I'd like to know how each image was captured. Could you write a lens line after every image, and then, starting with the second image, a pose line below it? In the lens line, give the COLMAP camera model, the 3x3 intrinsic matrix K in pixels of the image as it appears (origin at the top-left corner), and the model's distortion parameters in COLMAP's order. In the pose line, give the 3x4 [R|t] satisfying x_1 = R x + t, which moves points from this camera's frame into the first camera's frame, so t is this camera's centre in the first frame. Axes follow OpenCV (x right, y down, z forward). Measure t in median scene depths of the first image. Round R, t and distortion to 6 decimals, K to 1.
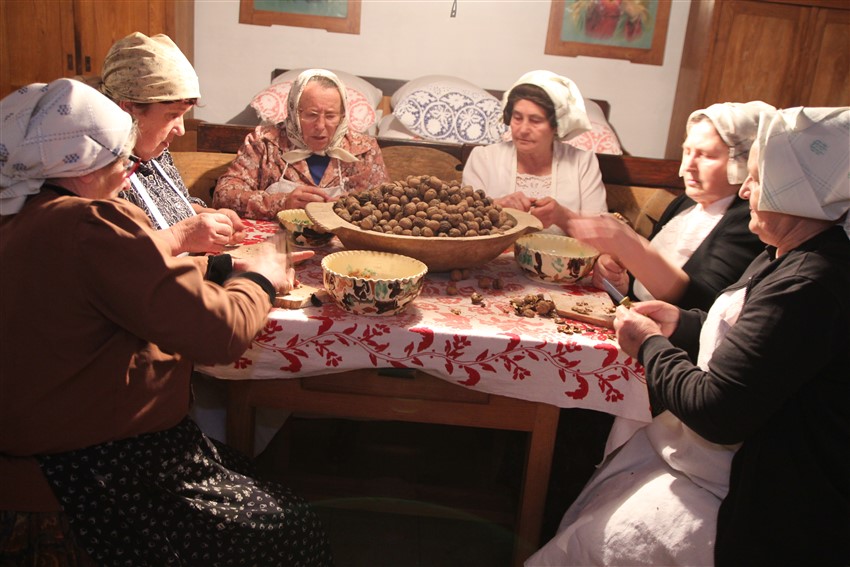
lens RADIAL K [[892.9, 0, 425.0], [0, 892.9, 283.5], [0, 0, 1]] dist [-0.004610, -0.007657]
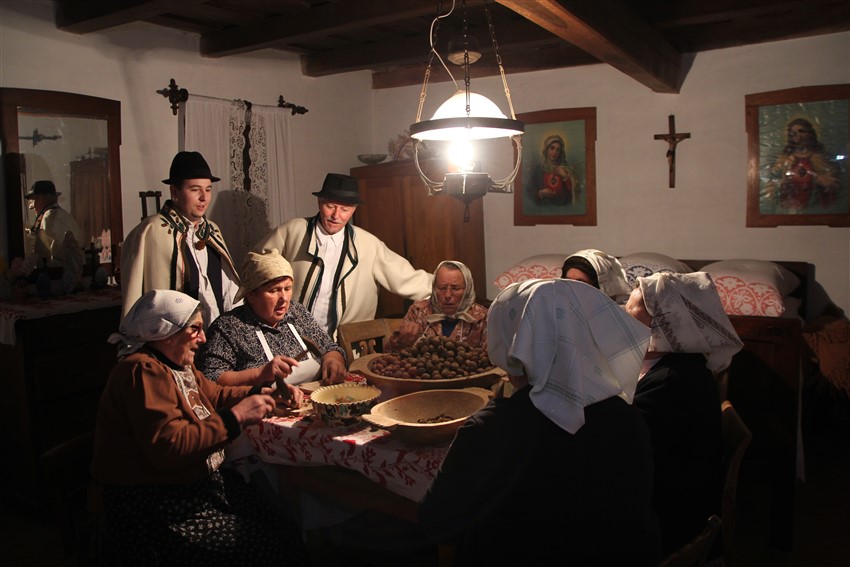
lens RADIAL K [[651.3, 0, 425.0], [0, 651.3, 283.5], [0, 0, 1]] dist [0.028702, 0.000302]
pose [[0.815052, -0.040920, -0.577941, 0.728202], [-0.061740, 0.985689, -0.156860, -0.044614], [0.576089, 0.163531, 0.800862, 0.153106]]
